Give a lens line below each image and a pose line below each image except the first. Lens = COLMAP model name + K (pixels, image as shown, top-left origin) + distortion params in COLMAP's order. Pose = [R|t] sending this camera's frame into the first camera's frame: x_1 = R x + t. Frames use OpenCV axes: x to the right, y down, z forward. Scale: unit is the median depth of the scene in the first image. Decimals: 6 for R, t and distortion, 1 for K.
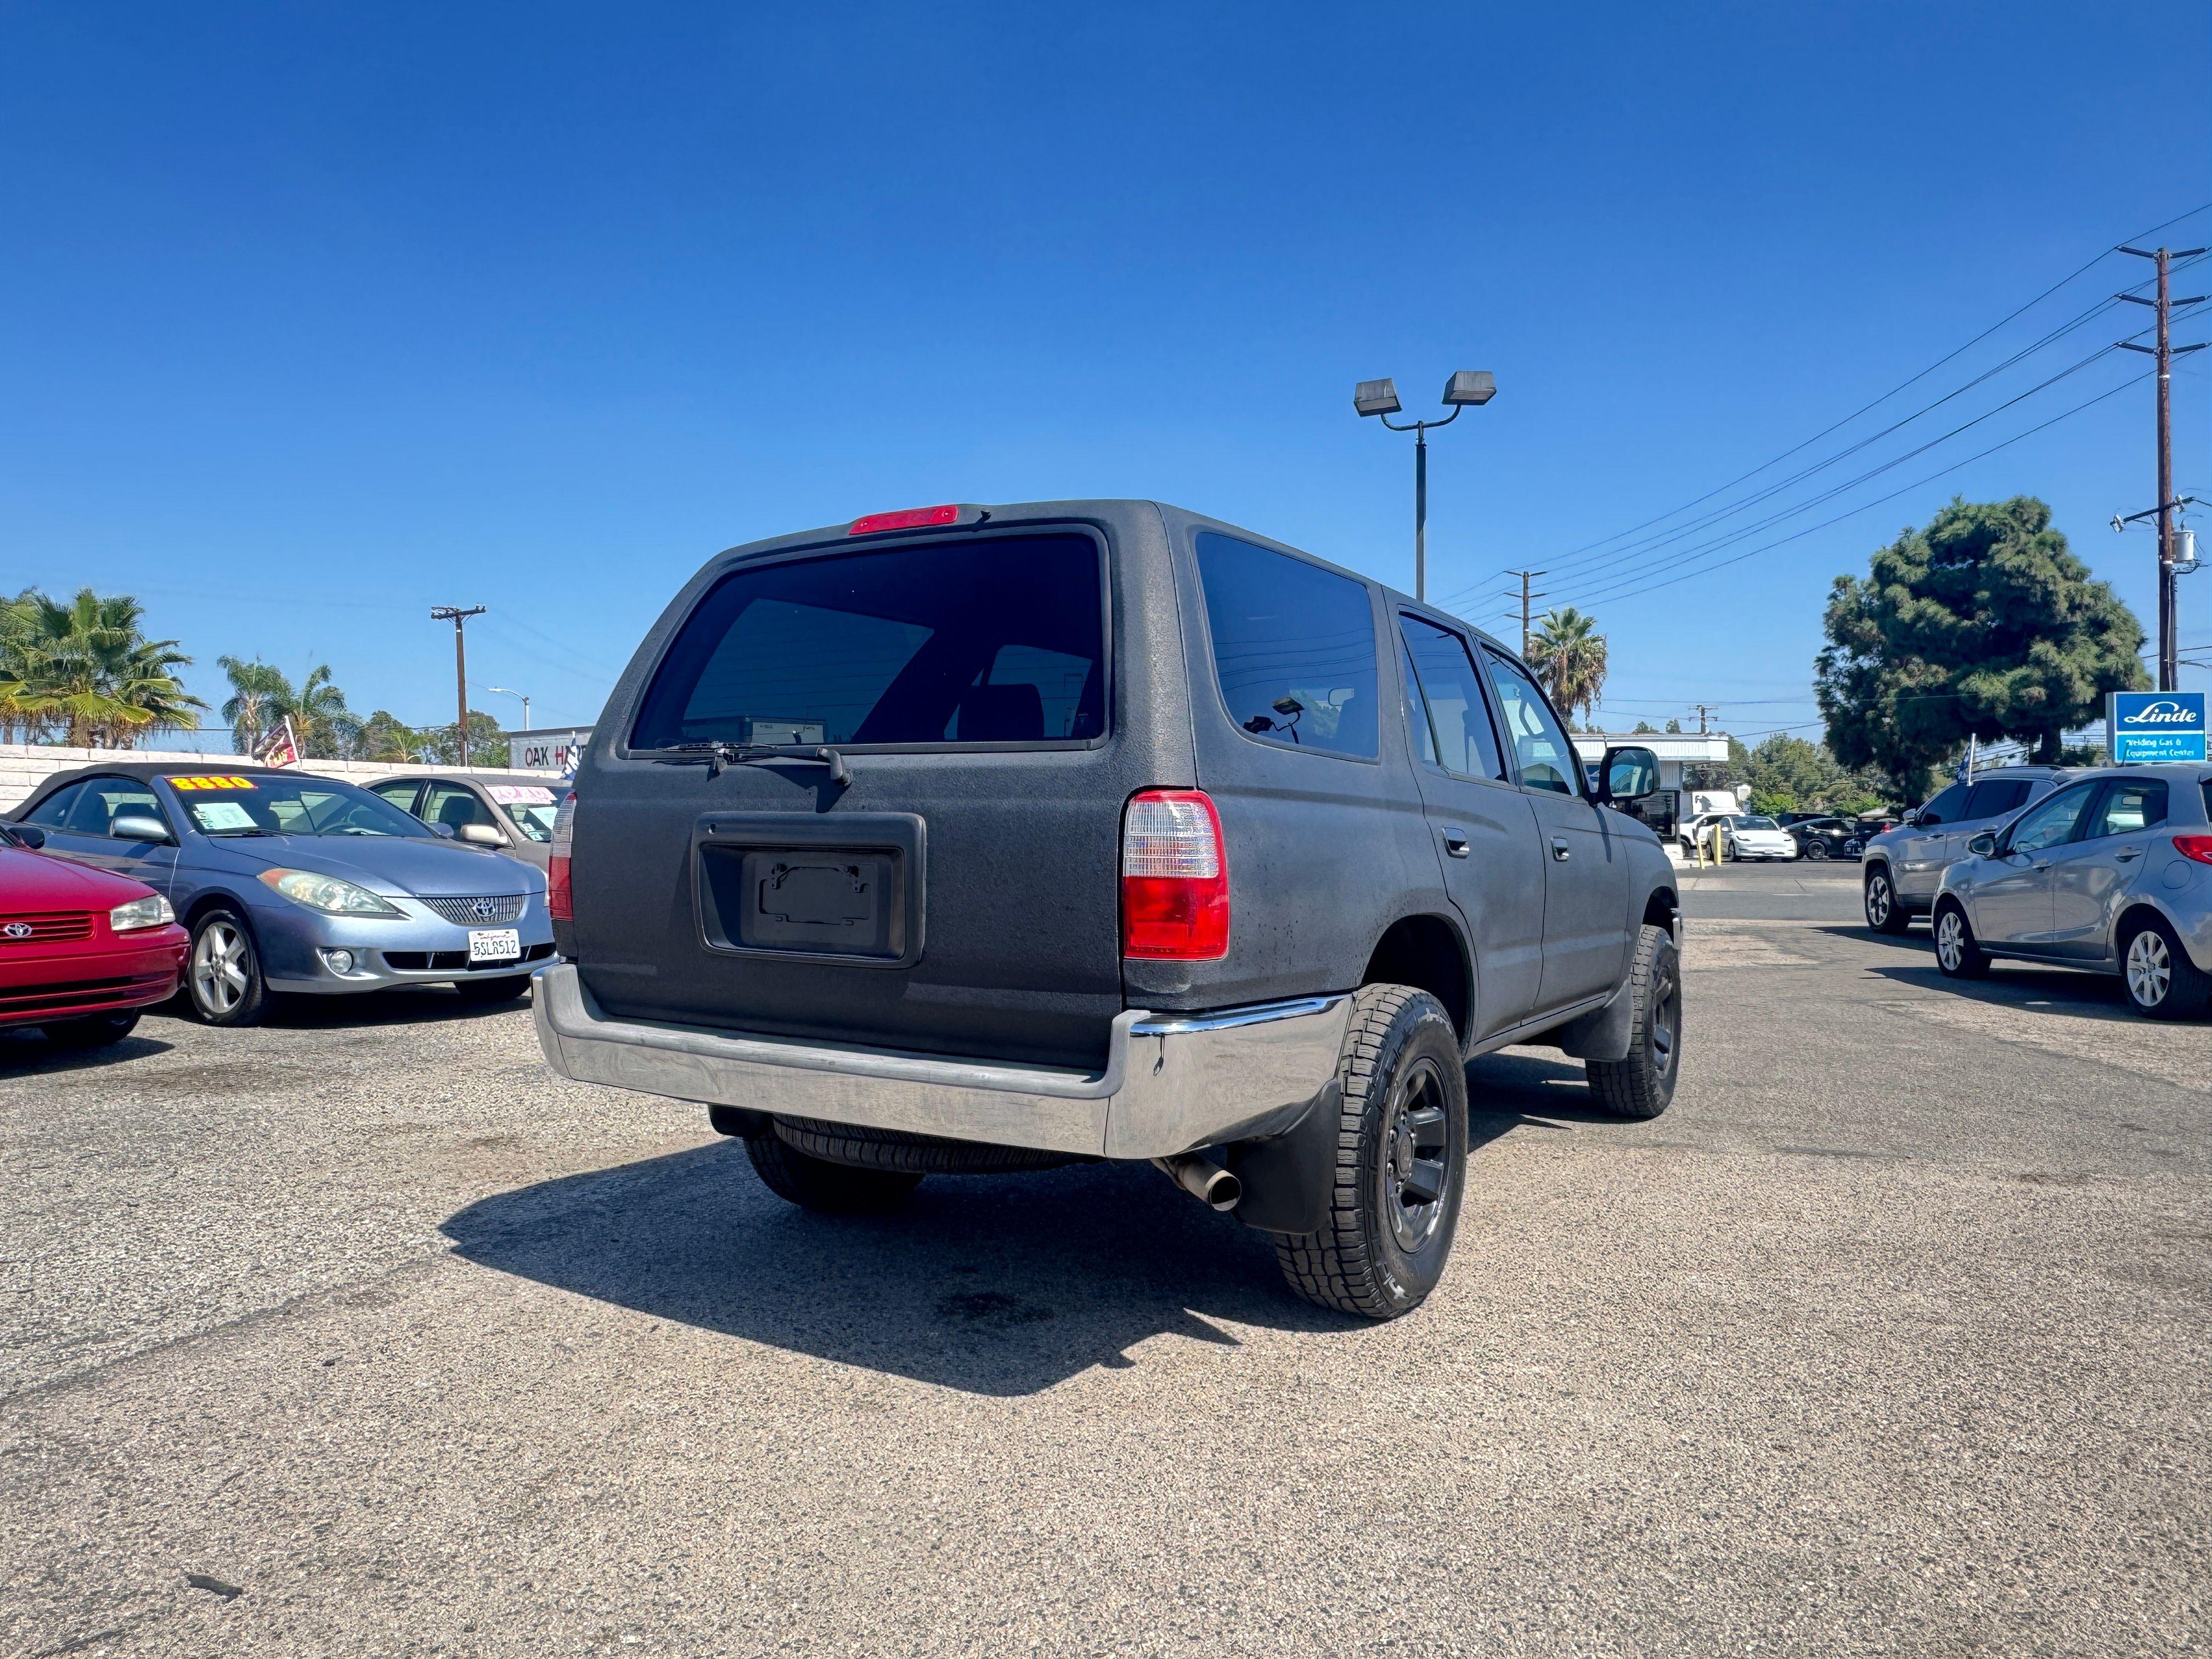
lens RADIAL K [[1479.1, 0, 1095.3], [0, 1479.1, 832.8], [0, 0, 1]] dist [-0.004823, 0.002334]
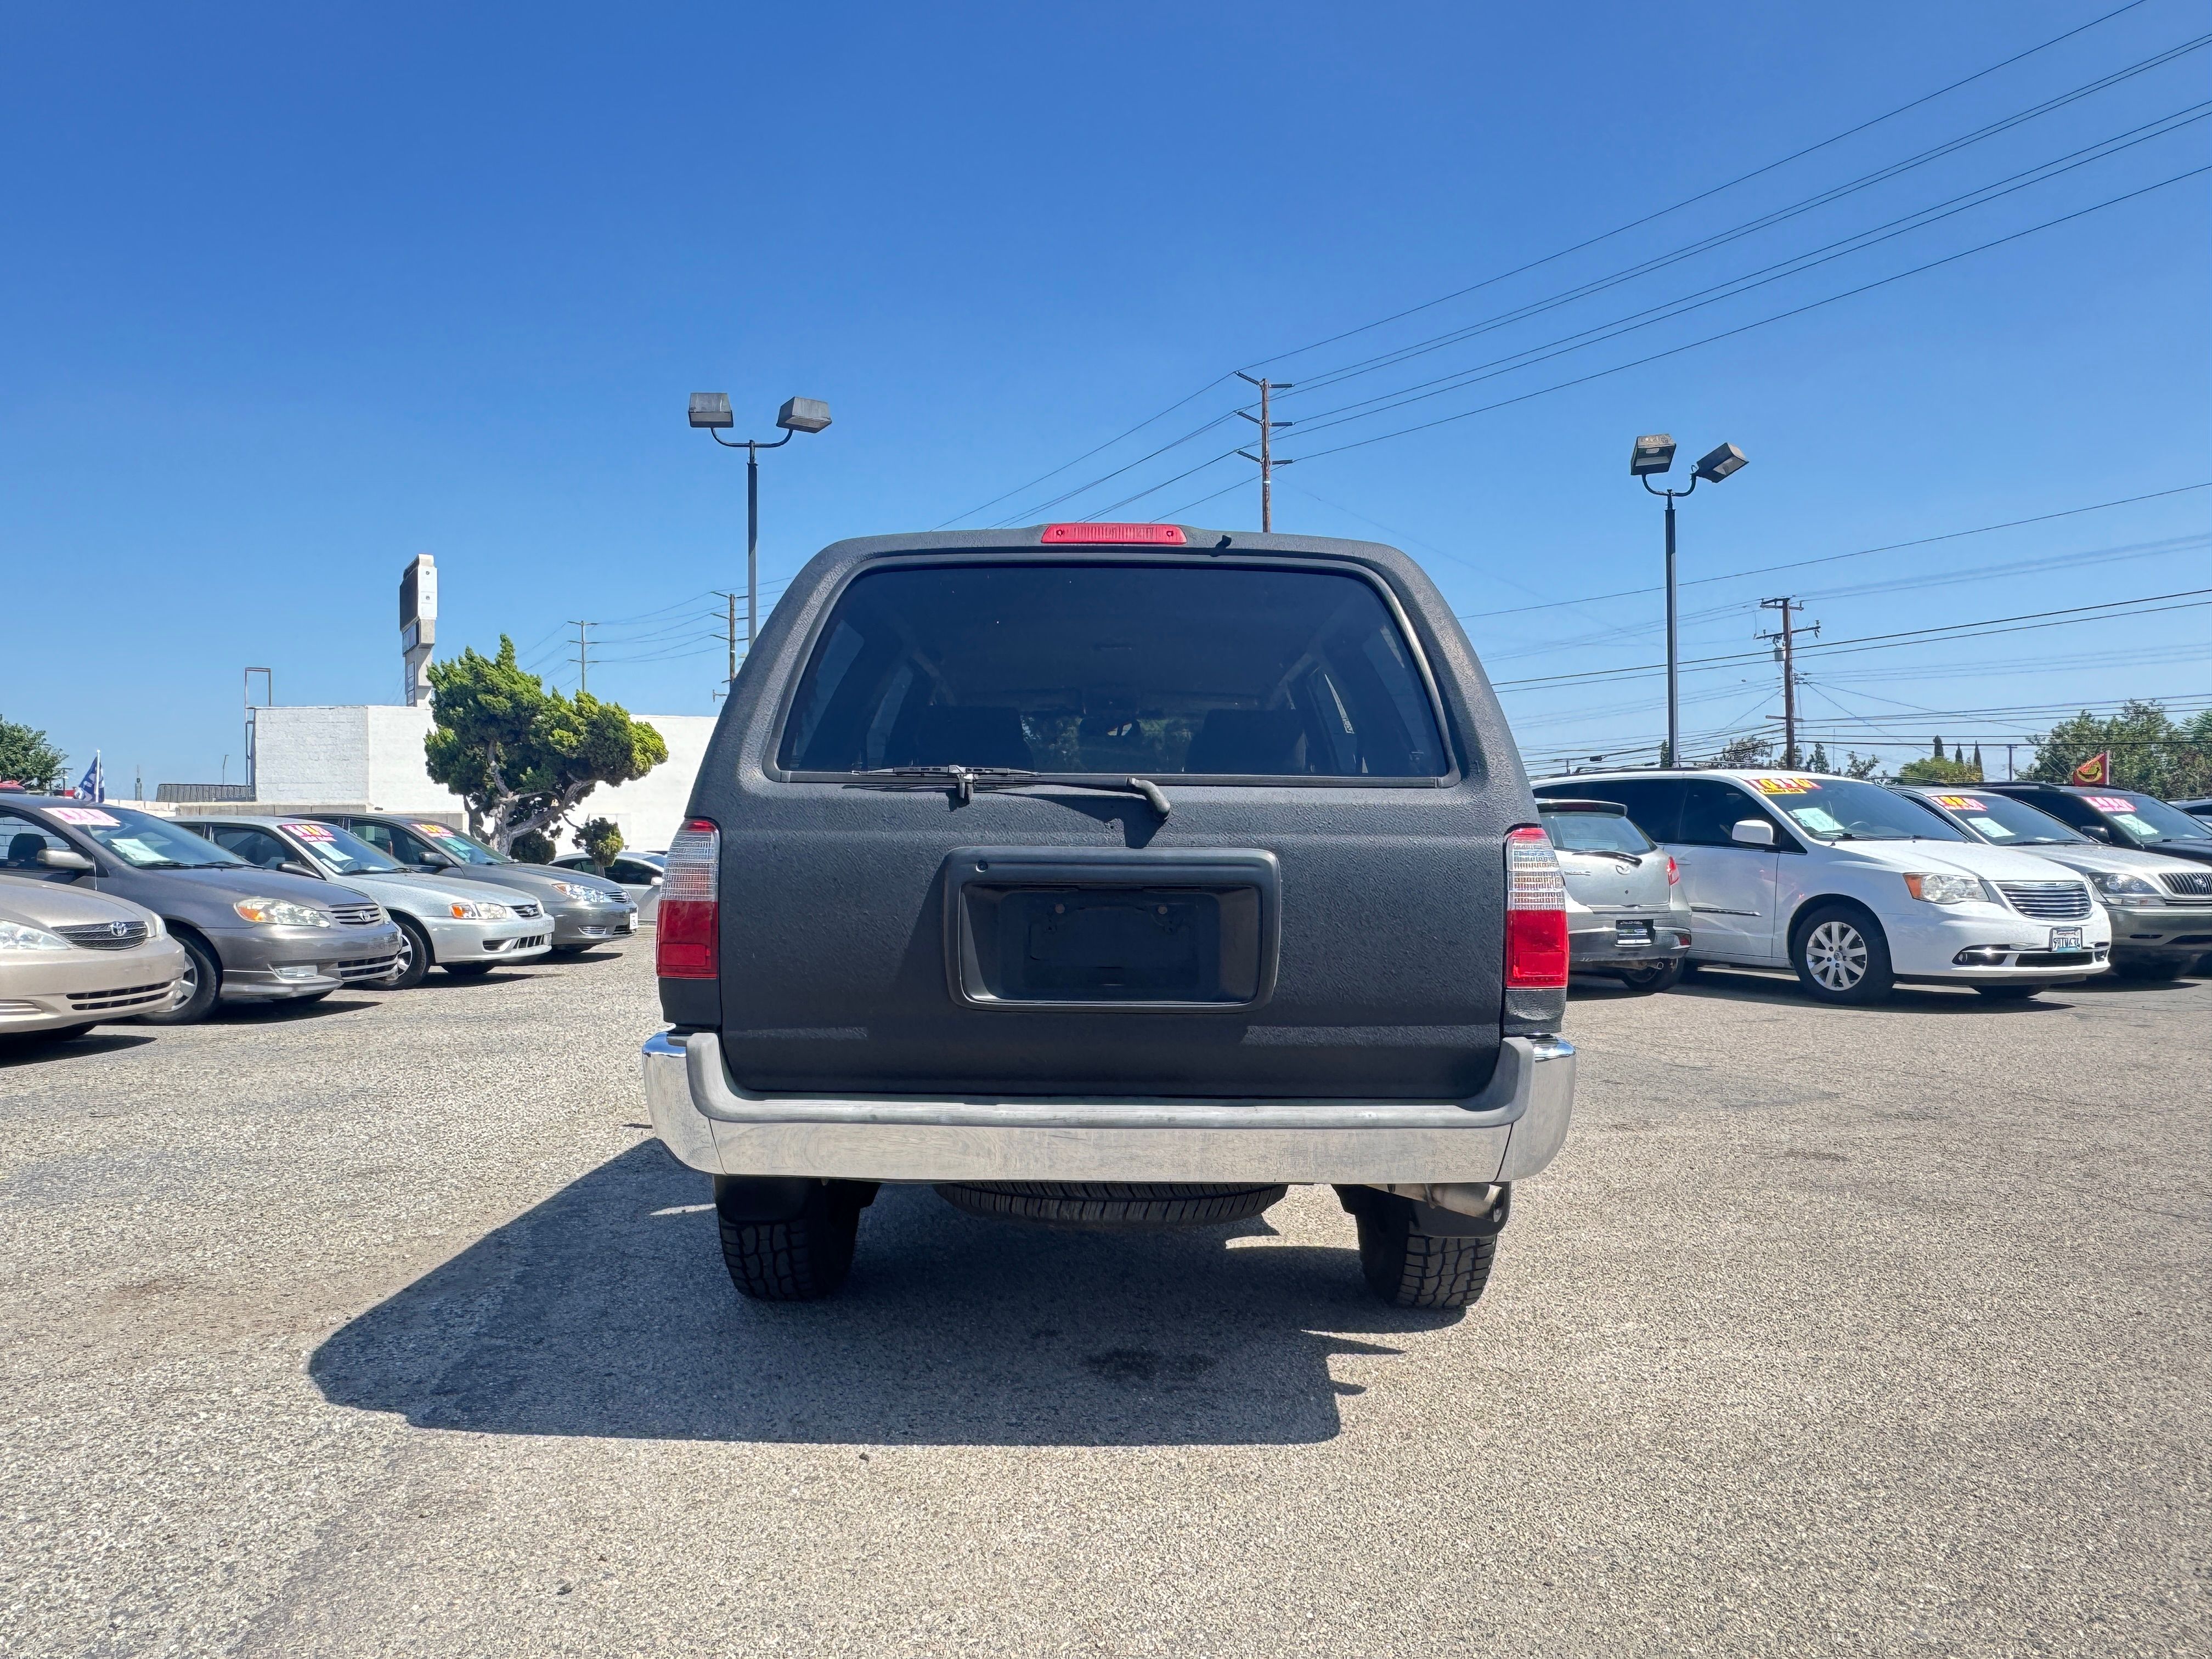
lens RADIAL K [[1479.1, 0, 1093.7], [0, 1479.1, 842.5], [0, 0, 1]] dist [-0.004823, 0.002334]
pose [[0.857234, 0.000122, 0.514927, -0.565367], [0.003187, 0.999980, -0.005543, -0.010006], [-0.514917, 0.006392, 0.857216, 0.187607]]
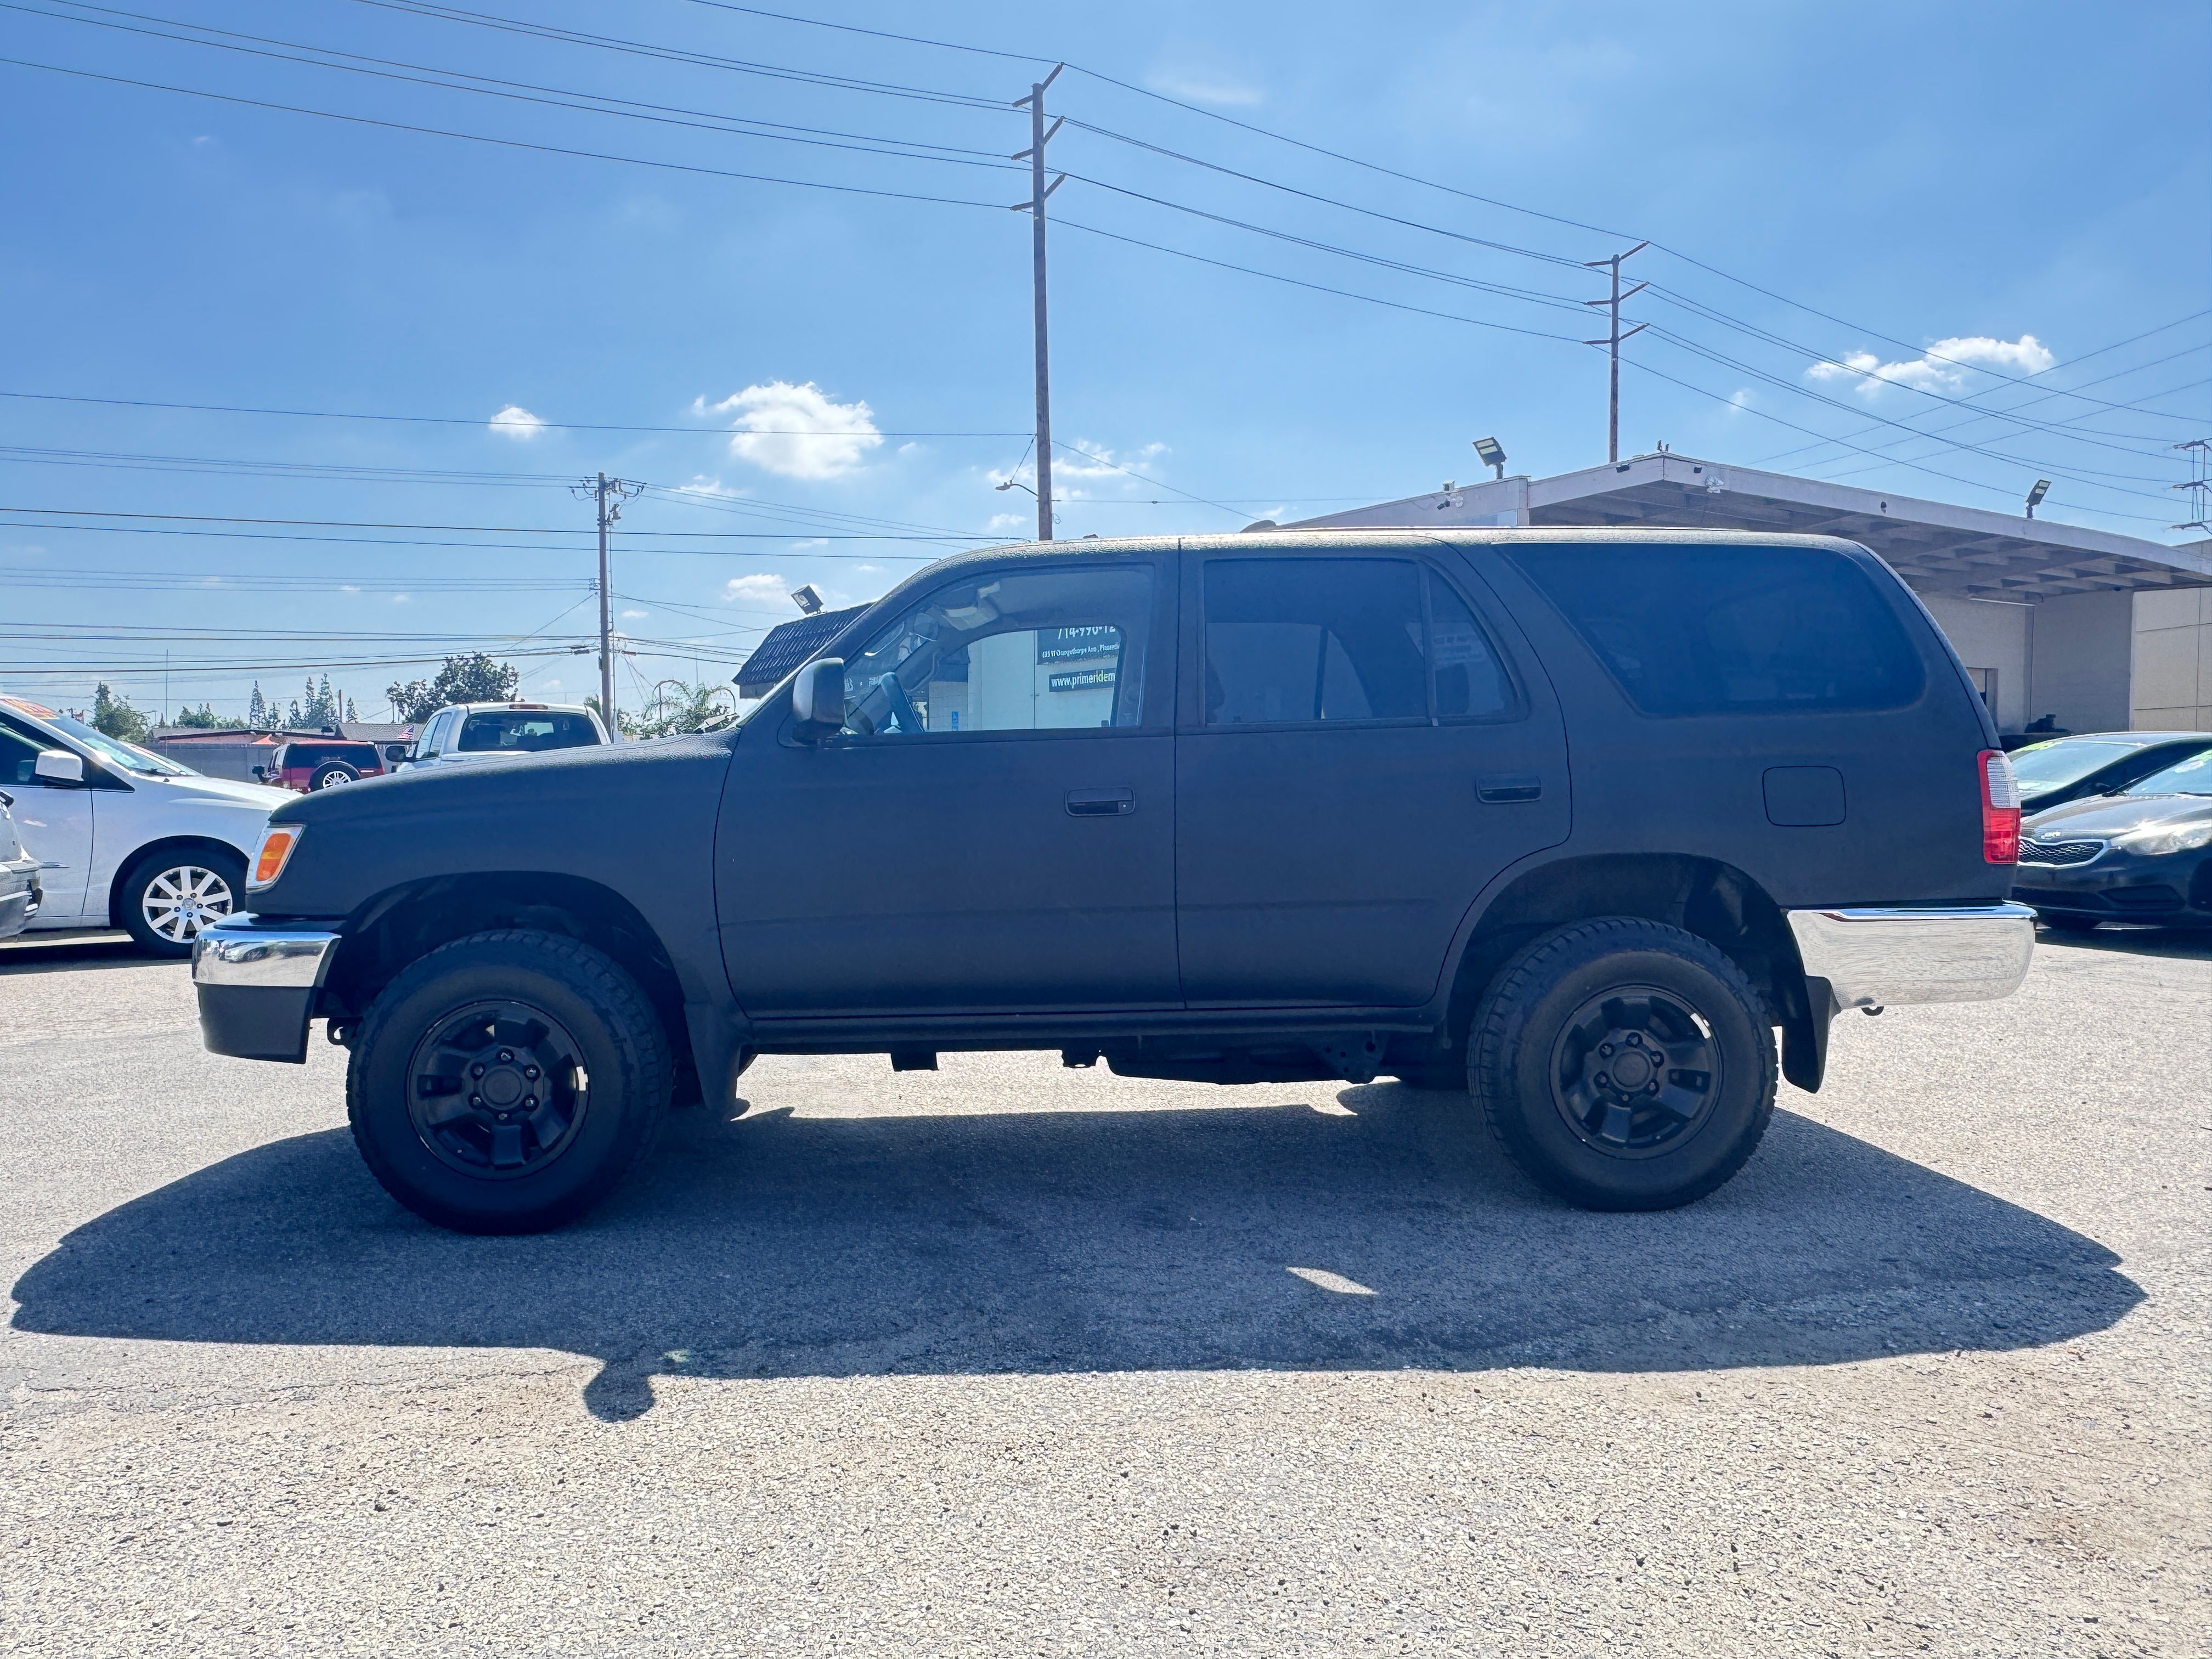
lens RADIAL K [[1479.1, 0, 1085.8], [0, 1479.1, 829.7], [0, 0, 1]] dist [-0.004823, 0.002334]
pose [[-0.553552, -0.024535, 0.832453, -0.881944], [0.005474, 0.999437, 0.033097, -0.007995], [-0.832796, 0.022878, -0.553106, 2.140971]]
